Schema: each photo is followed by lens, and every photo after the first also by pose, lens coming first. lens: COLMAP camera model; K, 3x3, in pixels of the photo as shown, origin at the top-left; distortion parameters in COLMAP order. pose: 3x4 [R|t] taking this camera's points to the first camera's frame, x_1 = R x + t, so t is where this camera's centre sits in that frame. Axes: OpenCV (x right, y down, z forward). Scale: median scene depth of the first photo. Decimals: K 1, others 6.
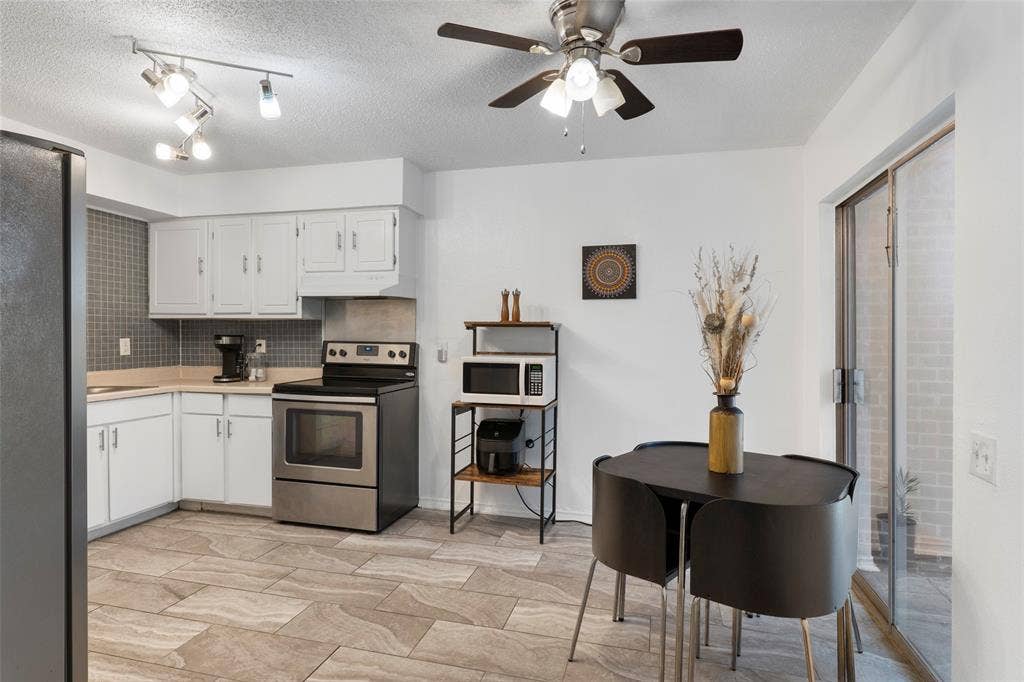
lens RADIAL K [[563.6, 0, 500.1], [0, 563.6, 344.7], [0, 0, 1]] dist [-0.000319, -0.000215]
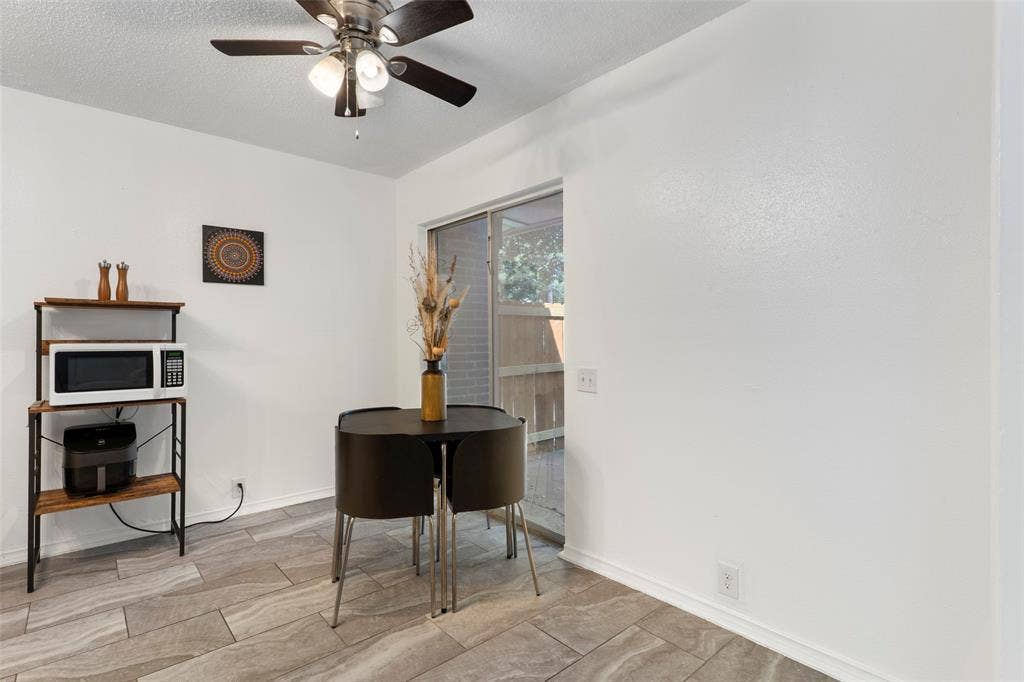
lens RADIAL K [[495.1, 0, 504.8], [0, 495.1, 340.4], [0, 0, 1]] dist [0.000920, -0.000465]
pose [[0.549642, -0.010967, 0.835328, -0.272308], [0.021189, 0.999775, -0.000816, 0.028277], [-0.835131, 0.018148, 0.549751, 0.142861]]
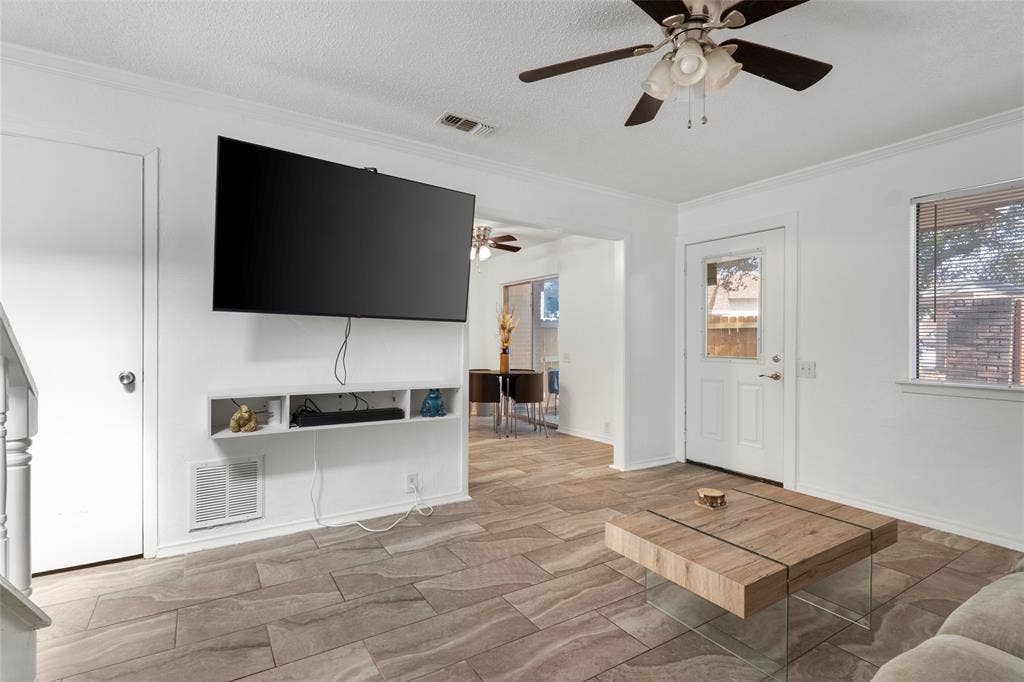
lens RADIAL K [[485.8, 0, 503.6], [0, 485.8, 342.3], [0, 0, 1]] dist [0.001054, 0.000041]
pose [[0.683176, -0.006252, 0.730227, -0.987391], [0.013122, 0.999907, -0.003716, 0.037040], [-0.730136, 0.012121, 0.683194, -0.545088]]
